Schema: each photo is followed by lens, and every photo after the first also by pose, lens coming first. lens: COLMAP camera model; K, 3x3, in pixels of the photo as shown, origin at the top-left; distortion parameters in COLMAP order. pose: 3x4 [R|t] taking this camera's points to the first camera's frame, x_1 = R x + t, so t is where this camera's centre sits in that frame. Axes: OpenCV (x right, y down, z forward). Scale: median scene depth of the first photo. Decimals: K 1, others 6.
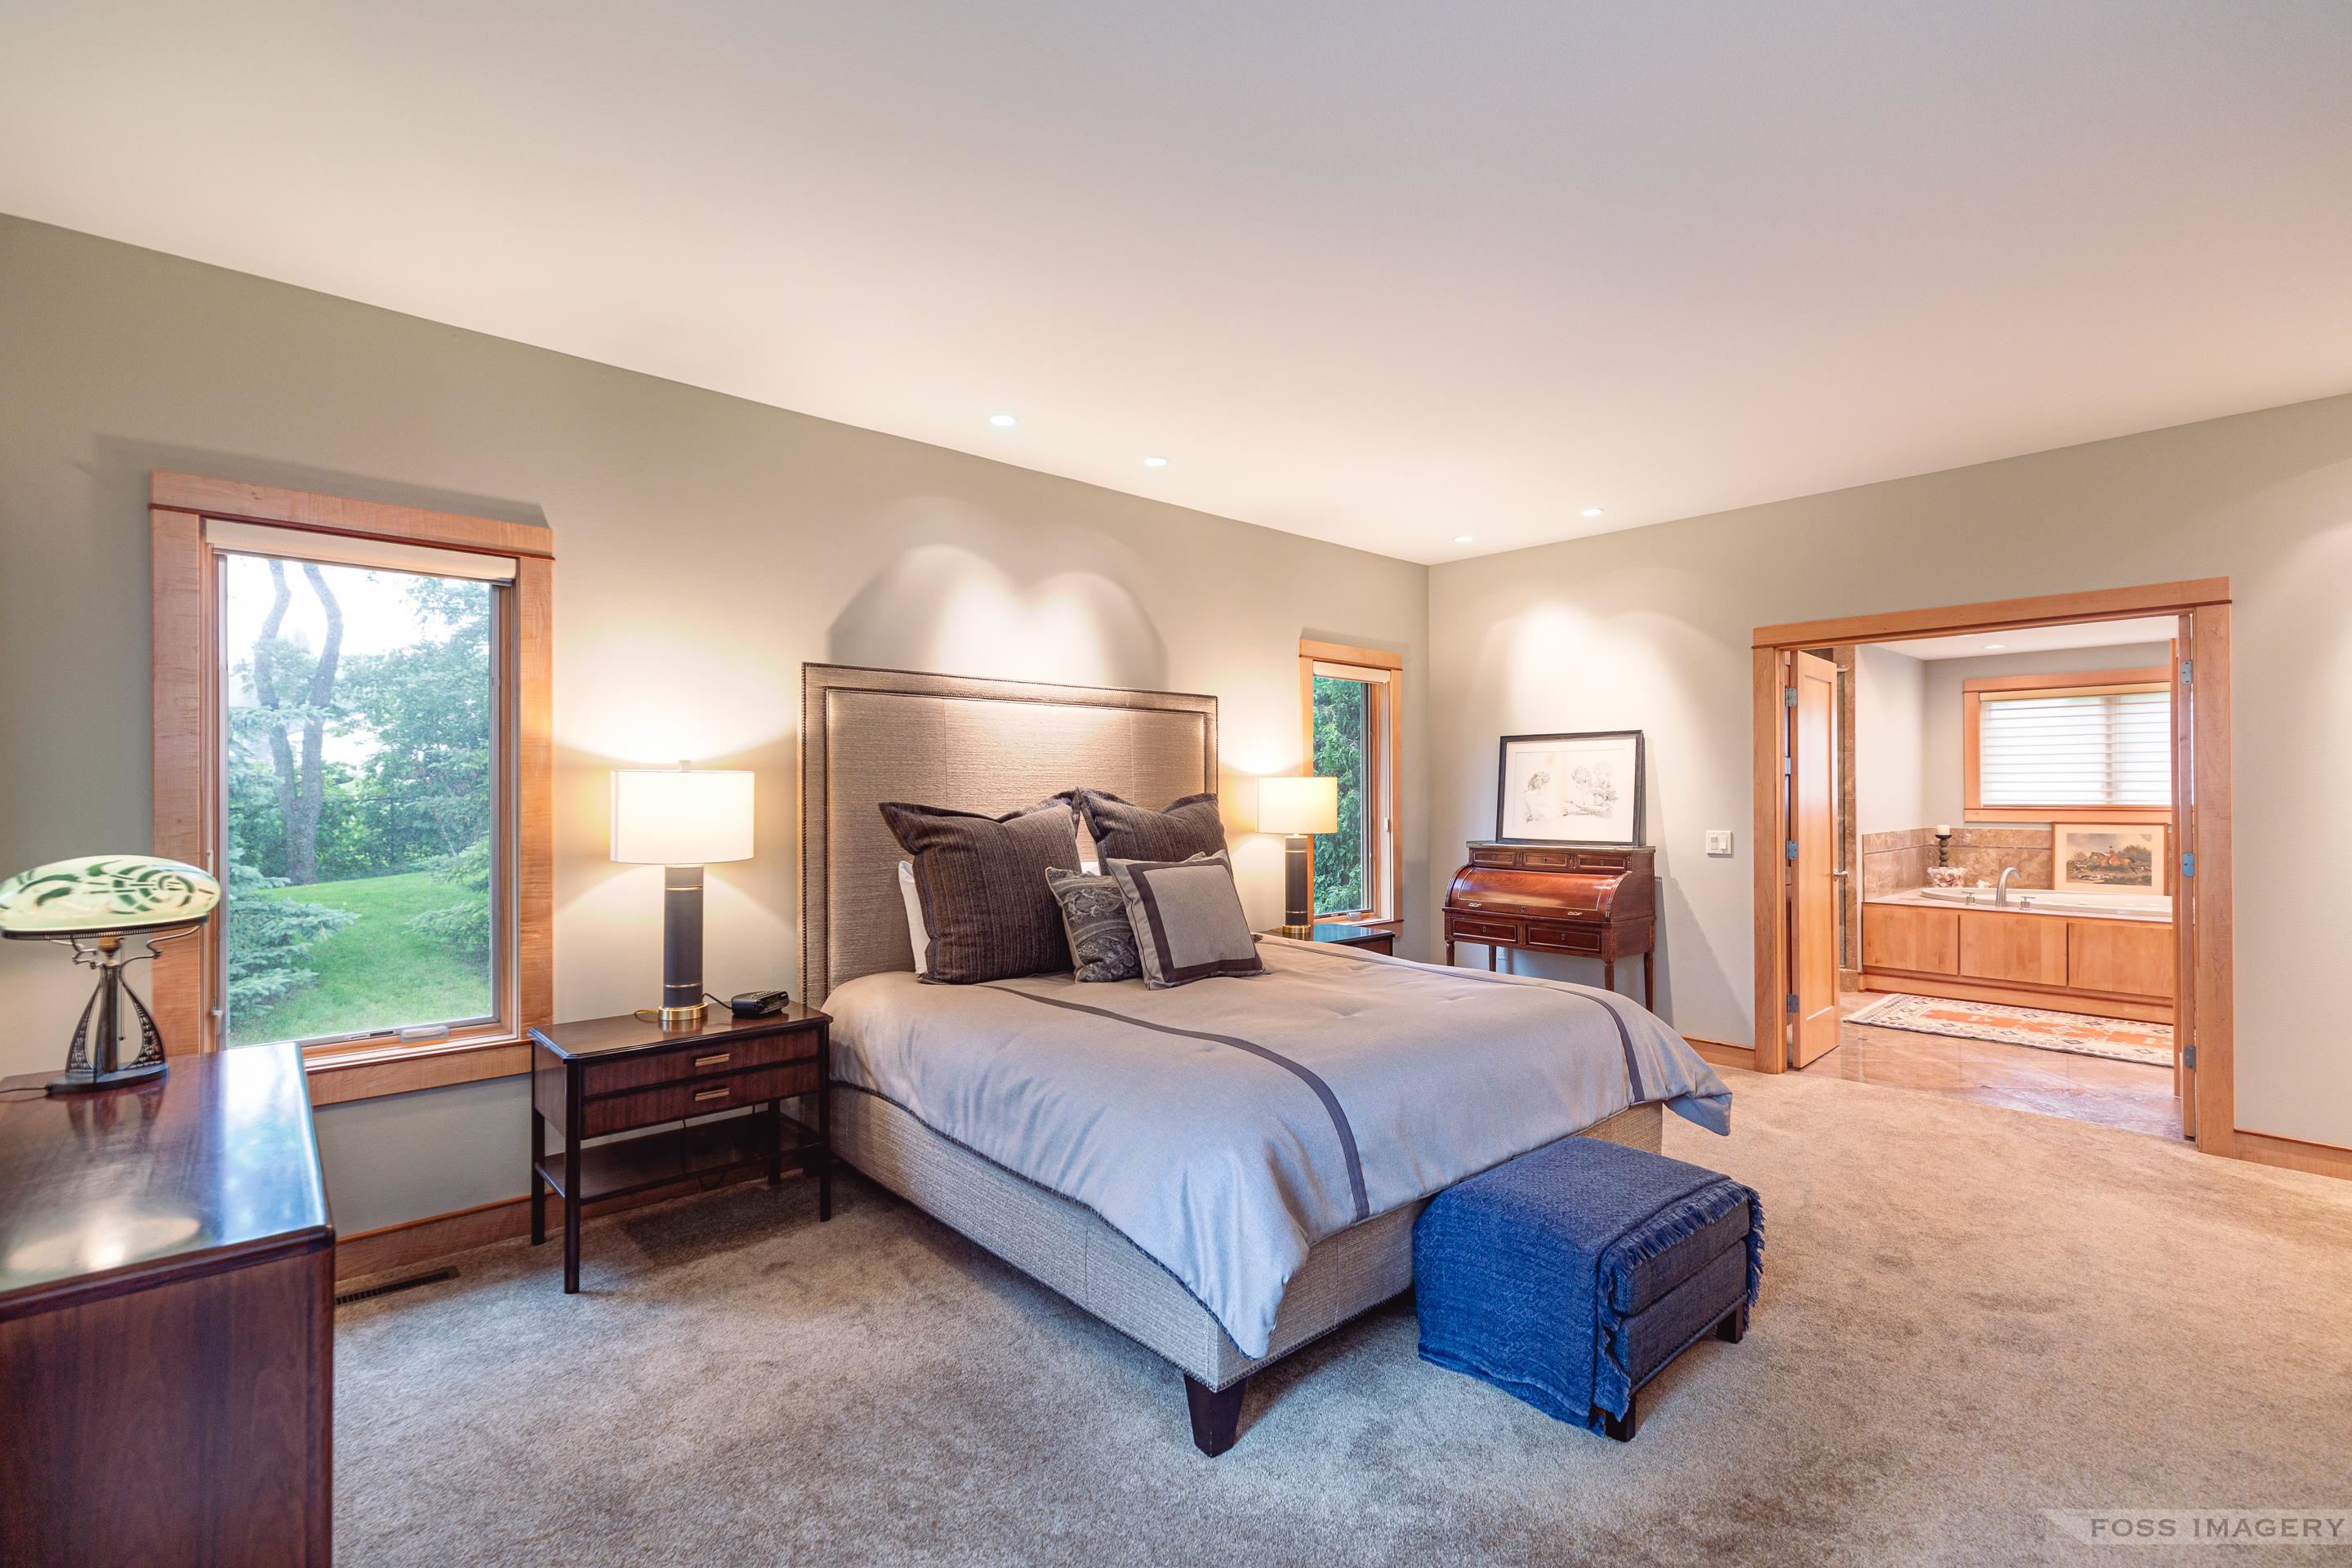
lens RADIAL K [[1042.0, 0, 1184.6], [0, 1042.0, 789.3], [0, 0, 1]] dist [-0.002242, 0.000881]
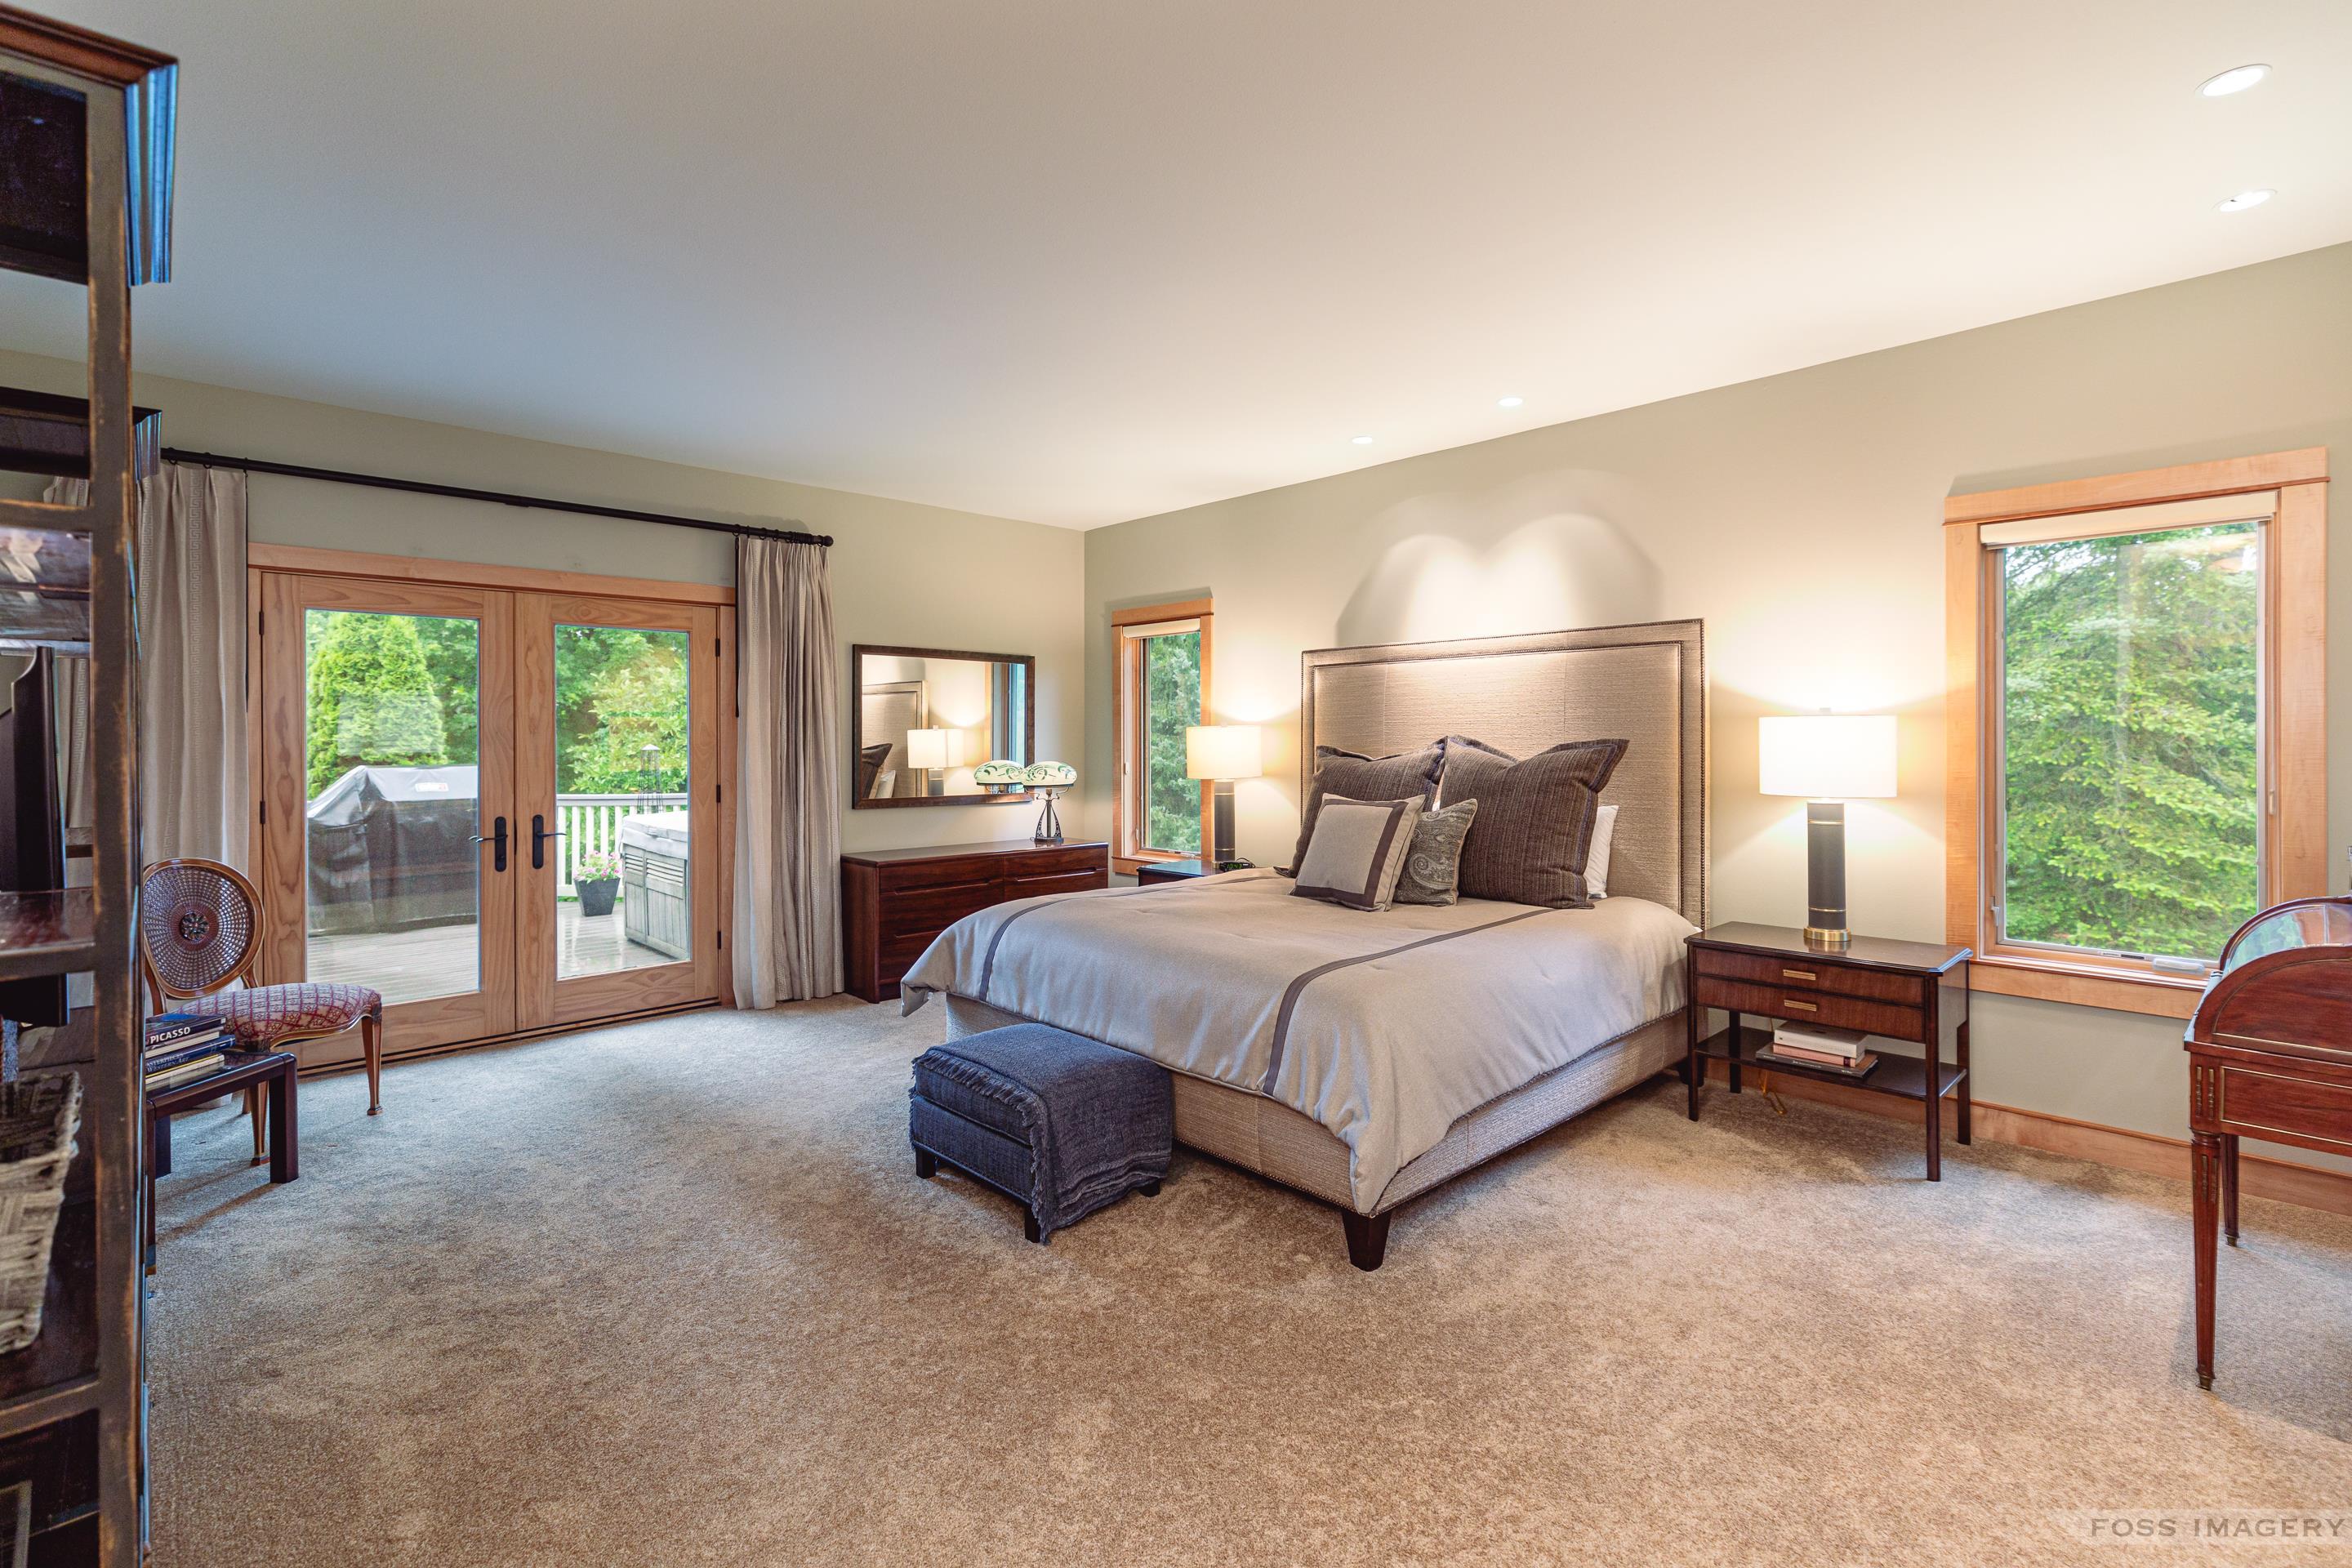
lens RADIAL K [[1042.0, 0, 1162.9], [0, 1042.0, 741.8], [0, 0, 1]] dist [-0.002242, 0.000881]
pose [[0.011774, 0.003904, -0.999923, 0.824723], [0.005066, 0.999979, 0.003964, 0.000512], [0.999918, -0.005112, 0.011754, 0.573888]]
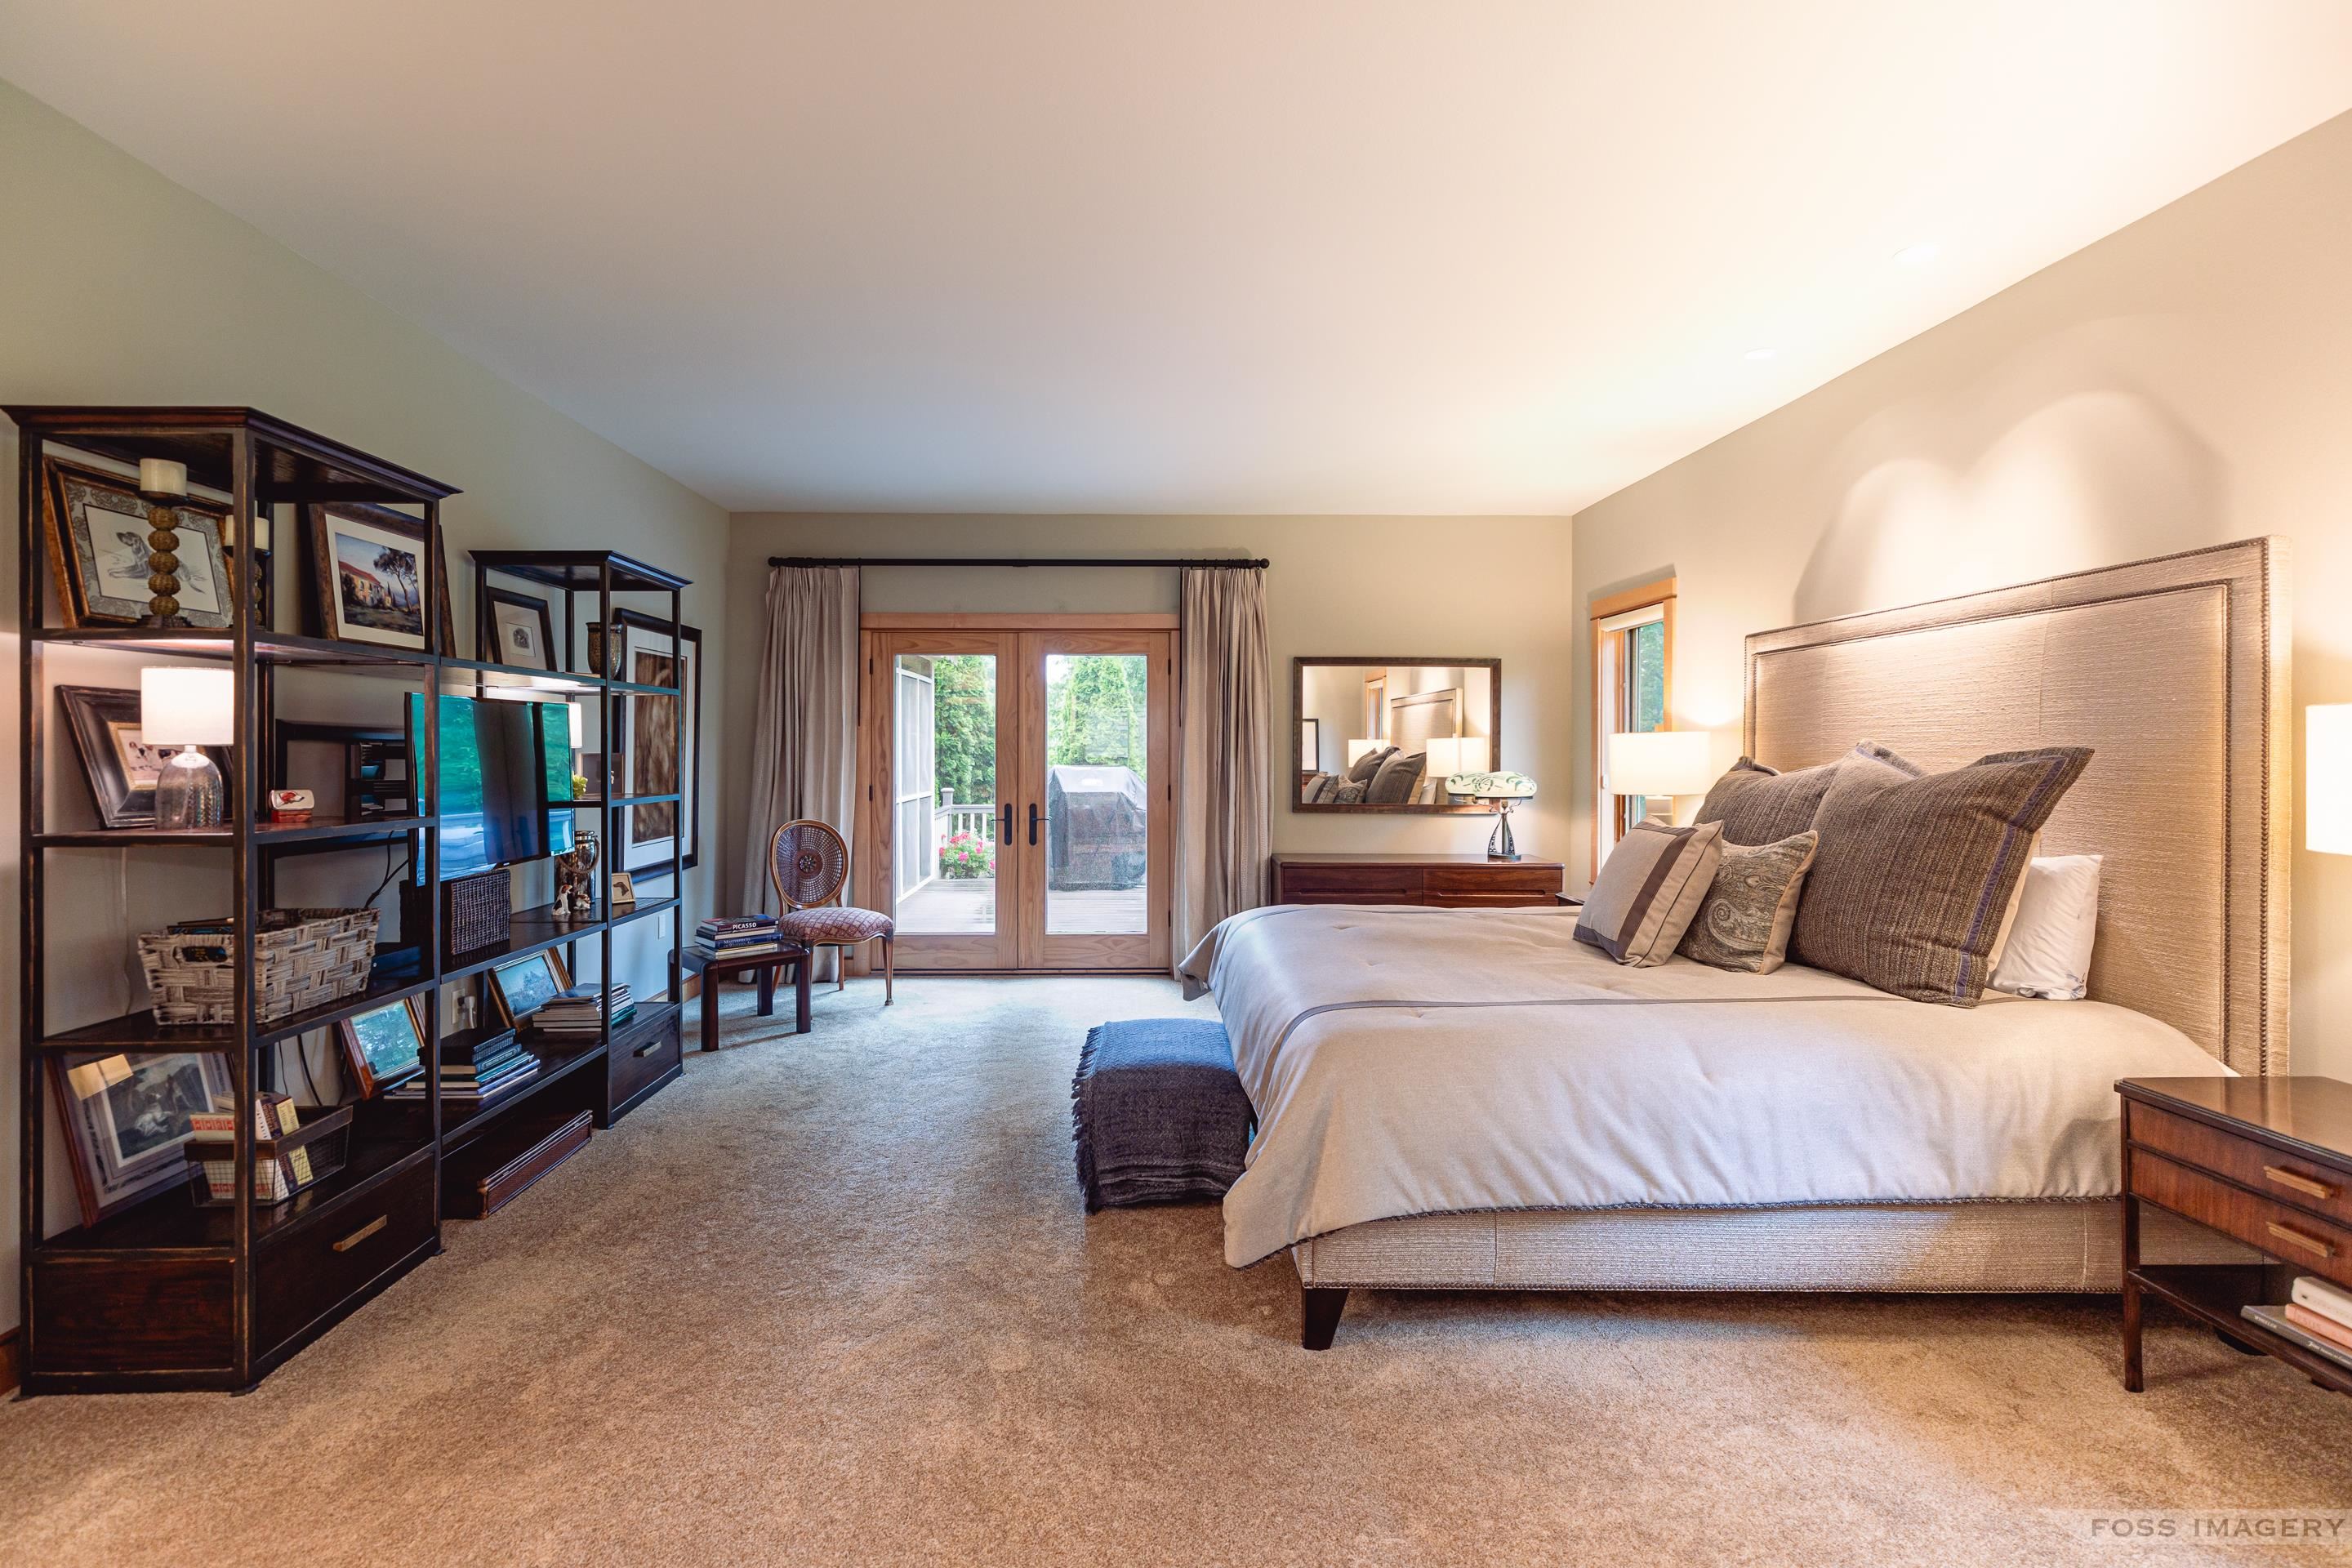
lens RADIAL K [[1042.0, 0, 1152.0], [0, 1042.0, 744.4], [0, 0, 1]] dist [-0.002242, 0.000881]
pose [[-0.661511, -0.004335, -0.749923, 0.696033], [-0.000490, 0.999986, -0.005349, 0.004832], [0.749935, -0.003170, -0.661504, 0.933031]]
